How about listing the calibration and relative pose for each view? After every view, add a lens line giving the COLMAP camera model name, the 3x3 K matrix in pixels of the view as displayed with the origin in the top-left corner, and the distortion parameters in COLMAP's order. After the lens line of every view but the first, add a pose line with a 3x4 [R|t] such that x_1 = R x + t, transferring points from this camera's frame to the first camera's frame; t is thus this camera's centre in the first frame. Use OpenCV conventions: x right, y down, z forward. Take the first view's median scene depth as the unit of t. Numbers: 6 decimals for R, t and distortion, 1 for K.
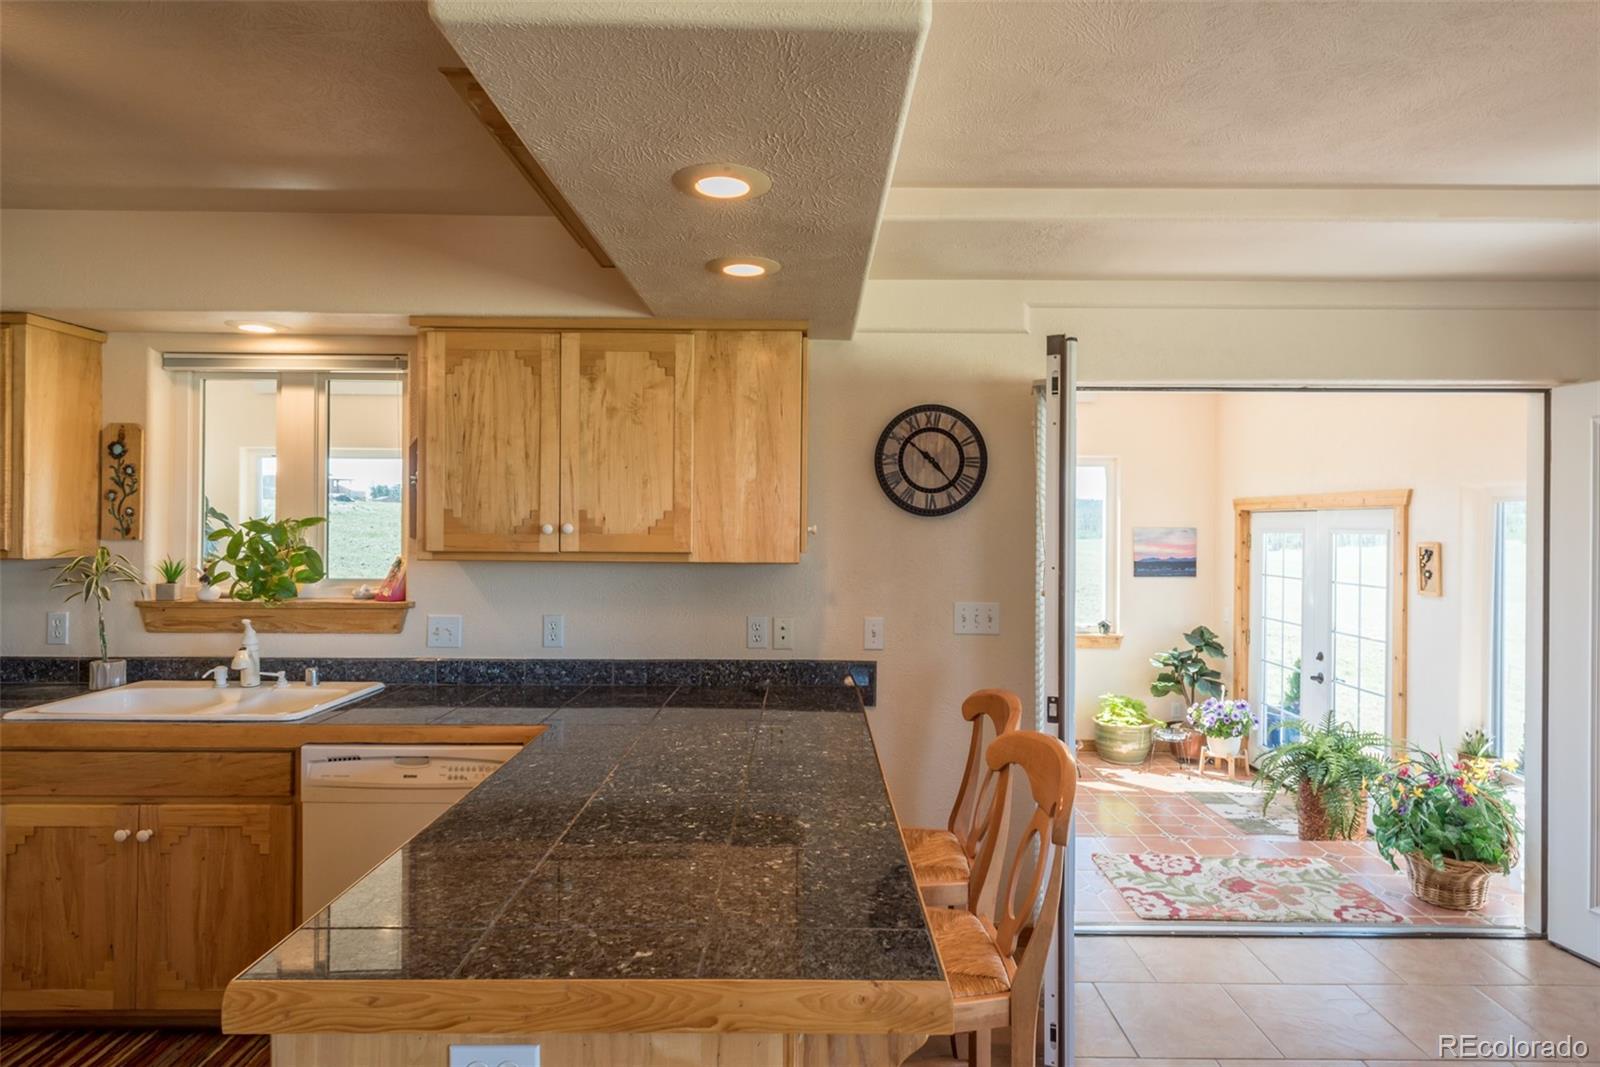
lens RADIAL K [[874.1, 0, 803.4], [0, 874.1, 524.3], [0, 0, 1]] dist [0.012391, -0.001869]
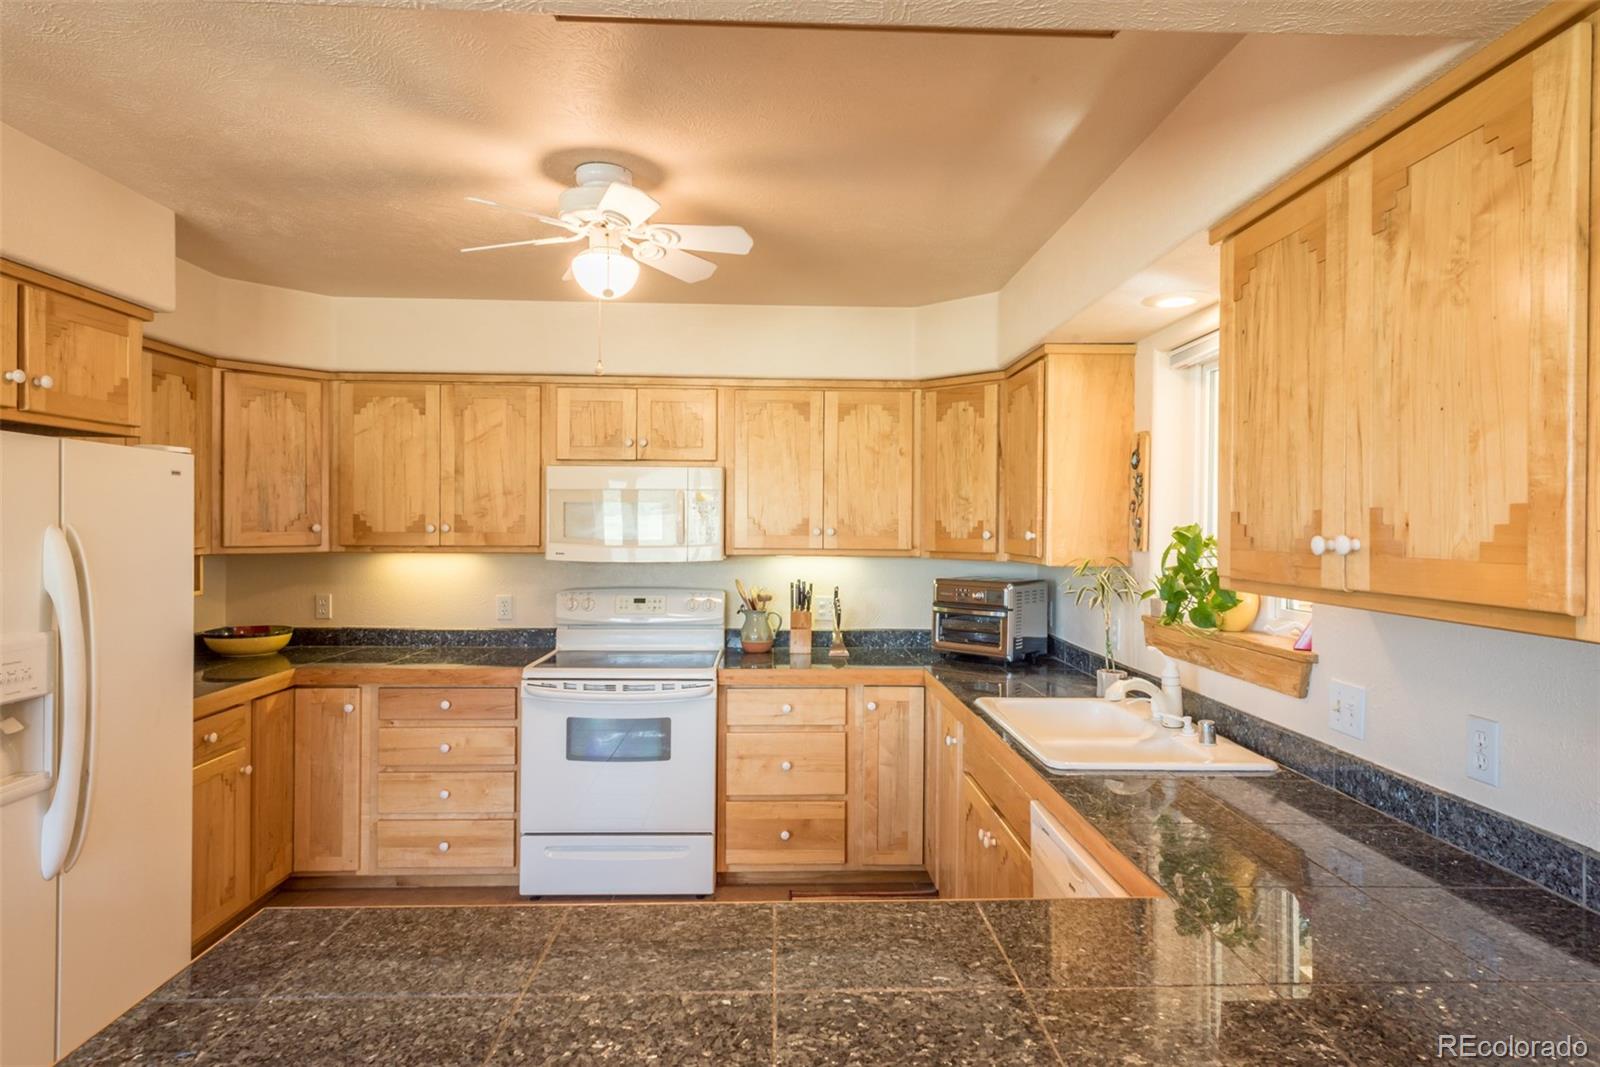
lens RADIAL K [[906.4, 0, 800.0], [0, 906.4, 533.5], [0, 0, 1]] dist [0.004171, -0.000737]
pose [[0.025319, 0.000908, -0.999679, 0.227143], [-0.007784, 0.999969, 0.000711, 0.000331], [0.999649, 0.007763, 0.025325, 0.598666]]
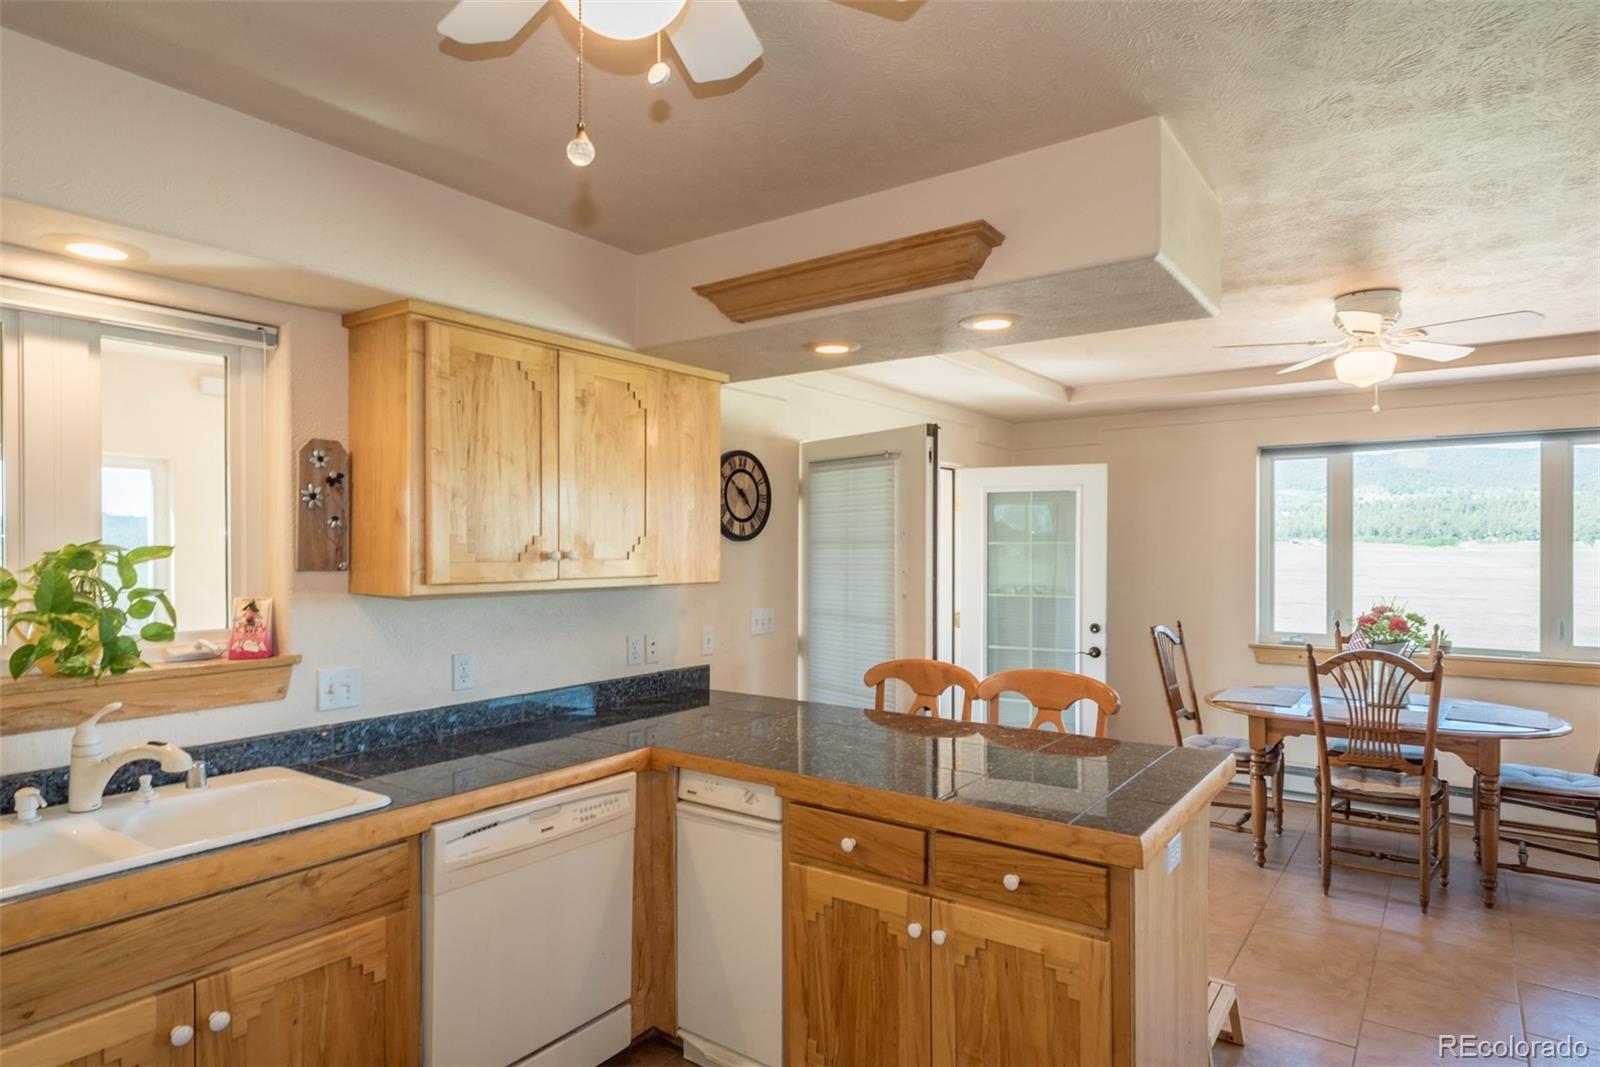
lens RADIAL K [[895.5, 0, 810.3], [0, 895.5, 549.9], [0, 0, 1]] dist [0.004035, -0.000672]
pose [[0.586297, -0.009606, 0.810040, -0.820503], [0.005687, 0.999954, 0.007742, -0.006266], [-0.810076, 0.000068, 0.586324, 0.185005]]
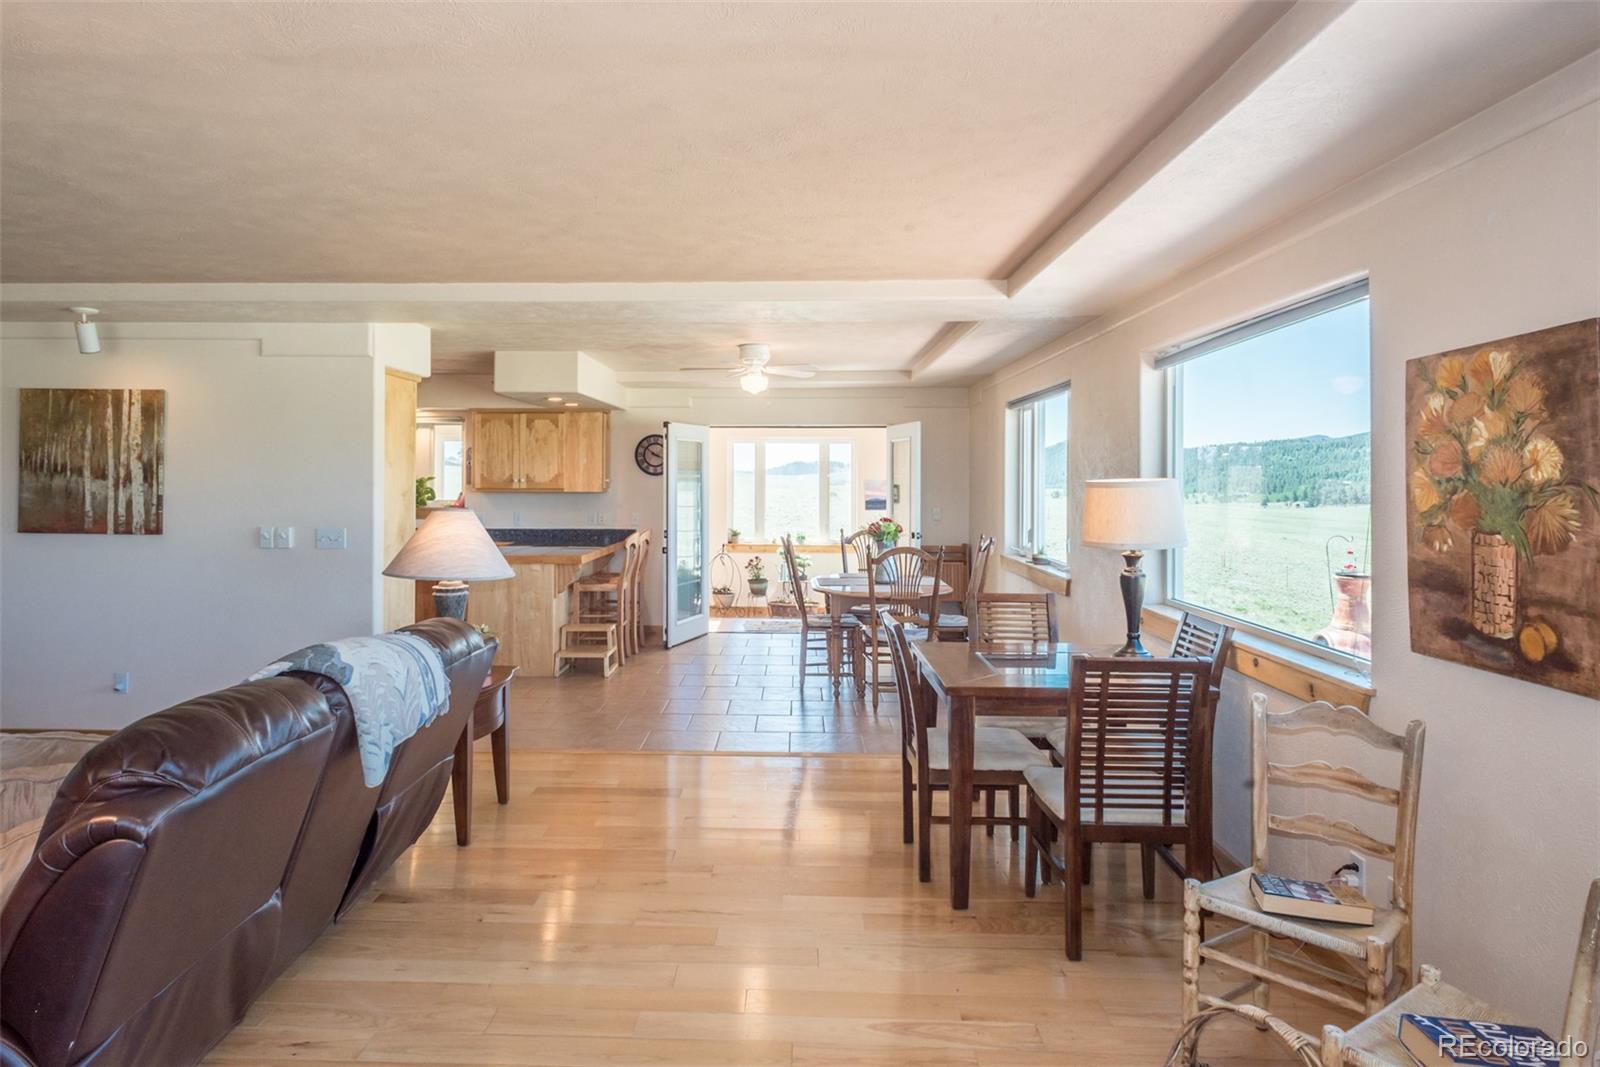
lens RADIAL K [[965.1, 0, 761.7], [0, 965.1, 471.8], [0, 0, 1]] dist [0.001377, -0.000311]
pose [[0.999428, -0.004902, -0.033458, 0.576432], [0.004601, 0.999948, -0.009069, 0.008088], [0.033500, 0.008910, 0.999399, -1.984112]]
